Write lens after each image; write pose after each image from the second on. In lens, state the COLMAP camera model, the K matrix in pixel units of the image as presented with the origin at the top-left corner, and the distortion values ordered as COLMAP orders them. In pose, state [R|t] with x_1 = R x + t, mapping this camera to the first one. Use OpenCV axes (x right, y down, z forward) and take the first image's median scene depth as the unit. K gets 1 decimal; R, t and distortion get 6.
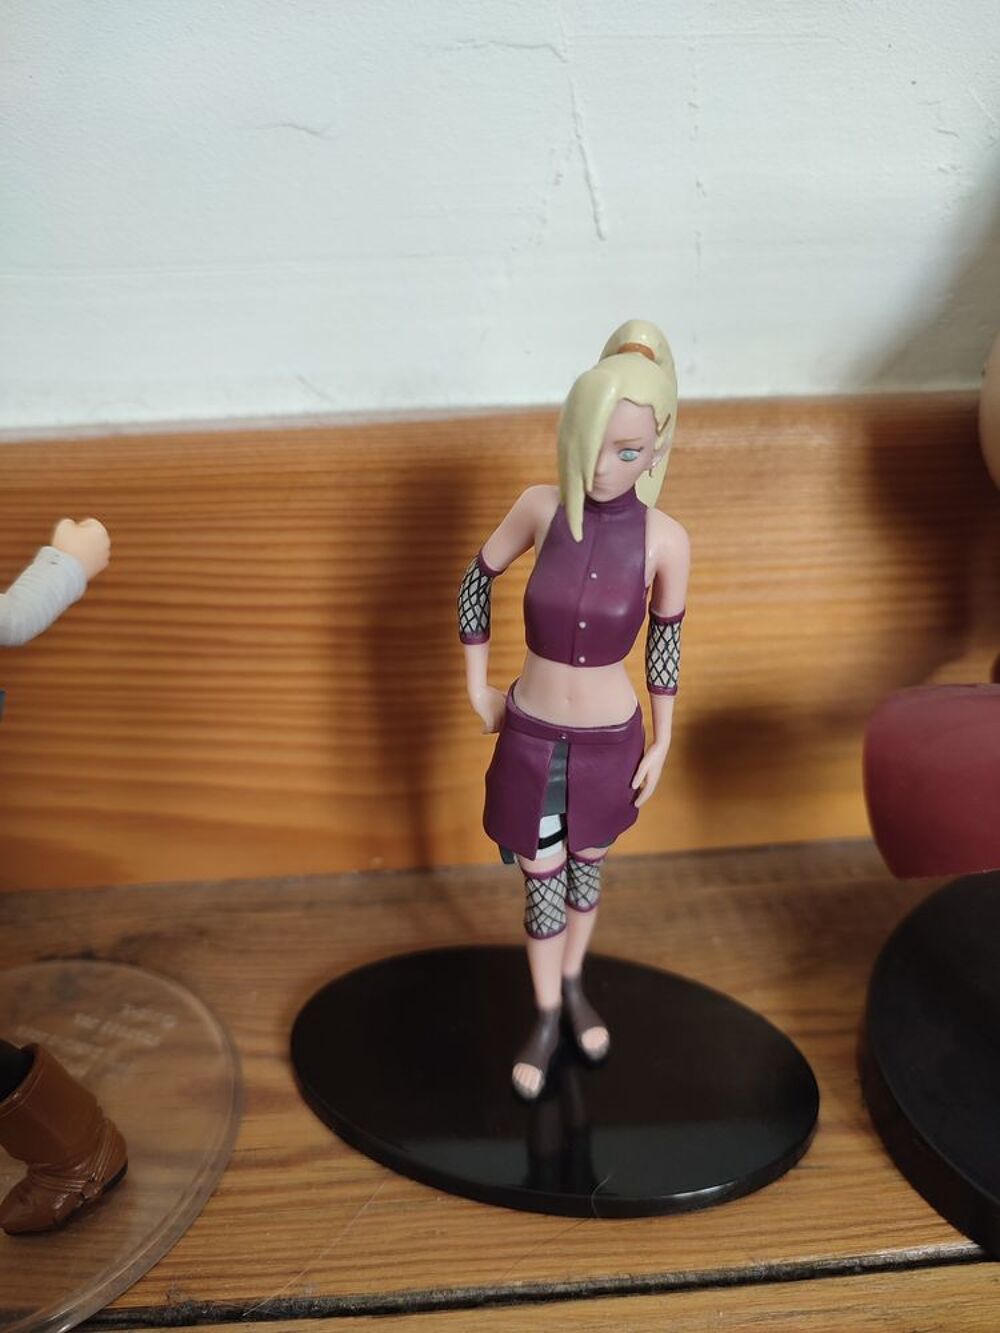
lens RADIAL K [[1020.1, 0, 500.0], [0, 1020.1, 666.5], [0, 0, 1]] dist [-0.040120, 0.007195]
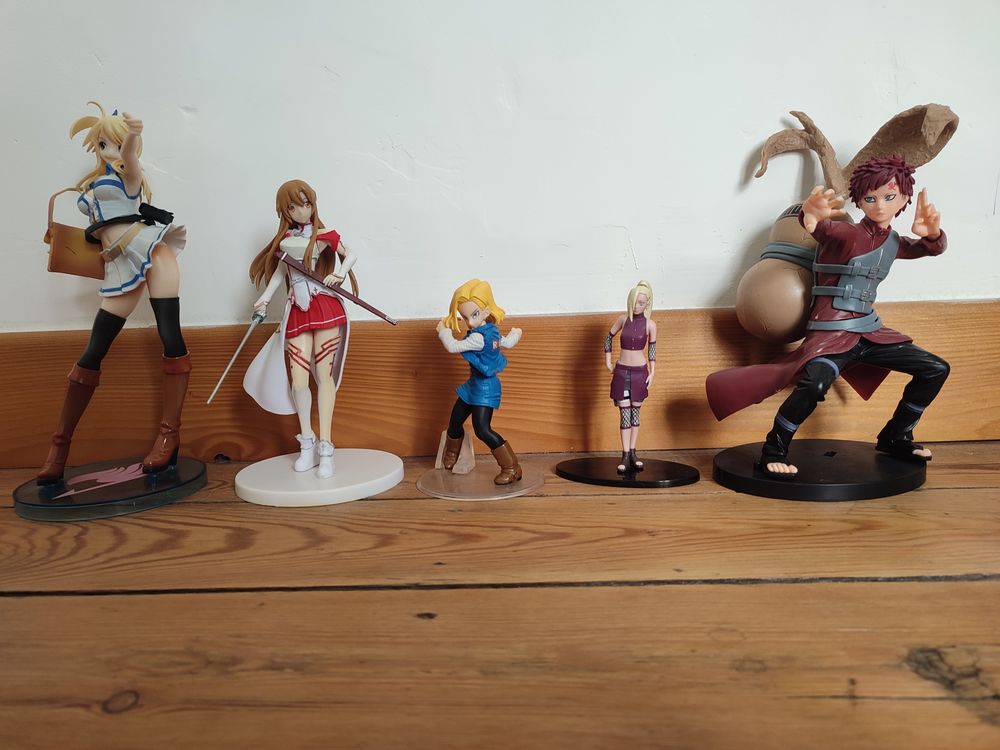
lens RADIAL K [[738.0, 0, 500.0], [0, 738.0, 375.0], [0, 0, 1]] dist [0.026348, 0.000636]
pose [[0.994352, 0.004559, -0.106036, -0.148987], [-0.036824, 0.951836, -0.304390, 1.039237], [0.099541, 0.306575, 0.946627, -1.993635]]
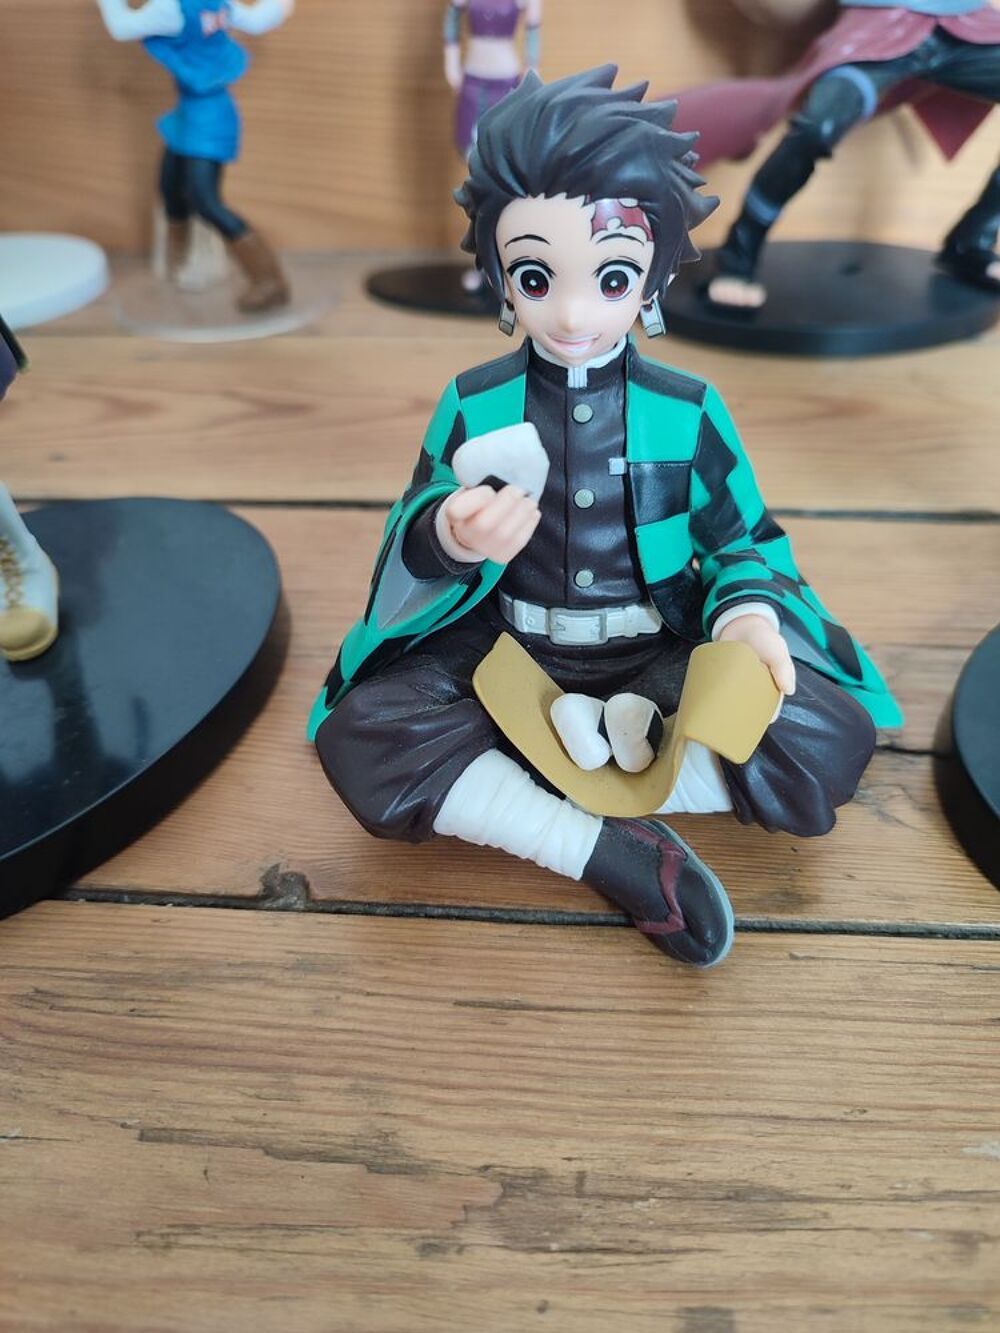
lens RADIAL K [[1020.1, 0, 500.0], [0, 1020.1, 666.5], [0, 0, 1]] dist [-0.040120, 0.007195]
pose [[0.991070, 0.086332, -0.101620, 0.412900], [-0.065830, 0.979544, 0.190156, 0.872204], [0.115958, -0.181769, 0.976480, -1.370583]]
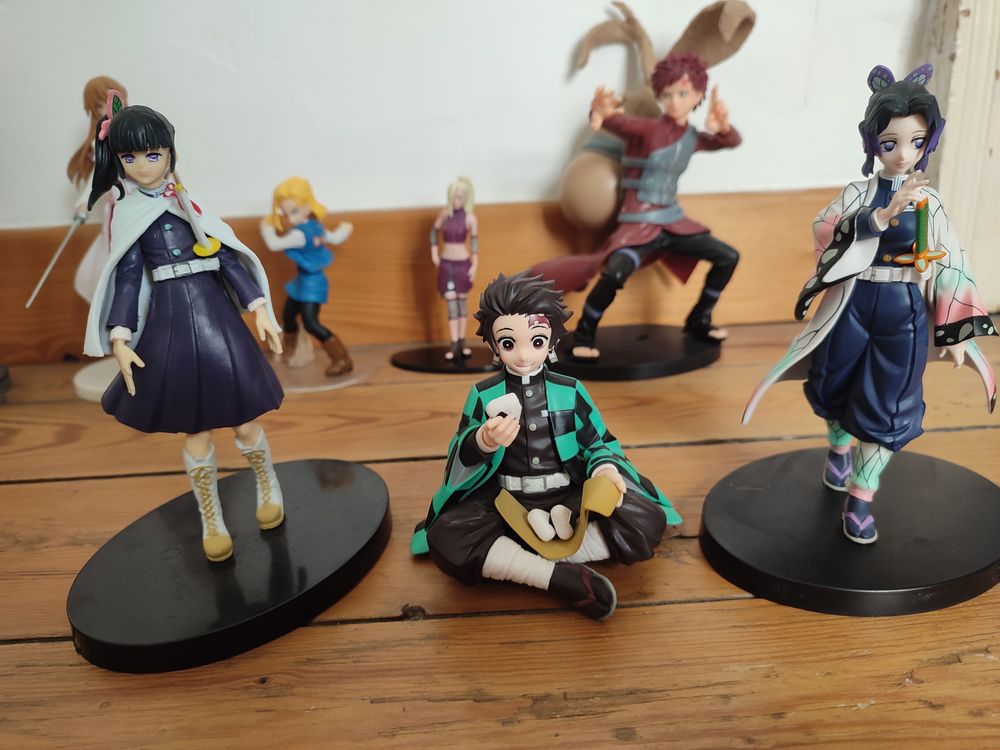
lens RADIAL K [[757.7, 0, 500.0], [0, 757.7, 375.0], [0, 0, 1]] dist [-0.008832, -0.003676]
pose [[0.999546, -0.011368, -0.027921, 0.350134], [0.006813, 0.987396, -0.158124, 1.065938], [0.029366, 0.157862, 0.987024, -2.203427]]
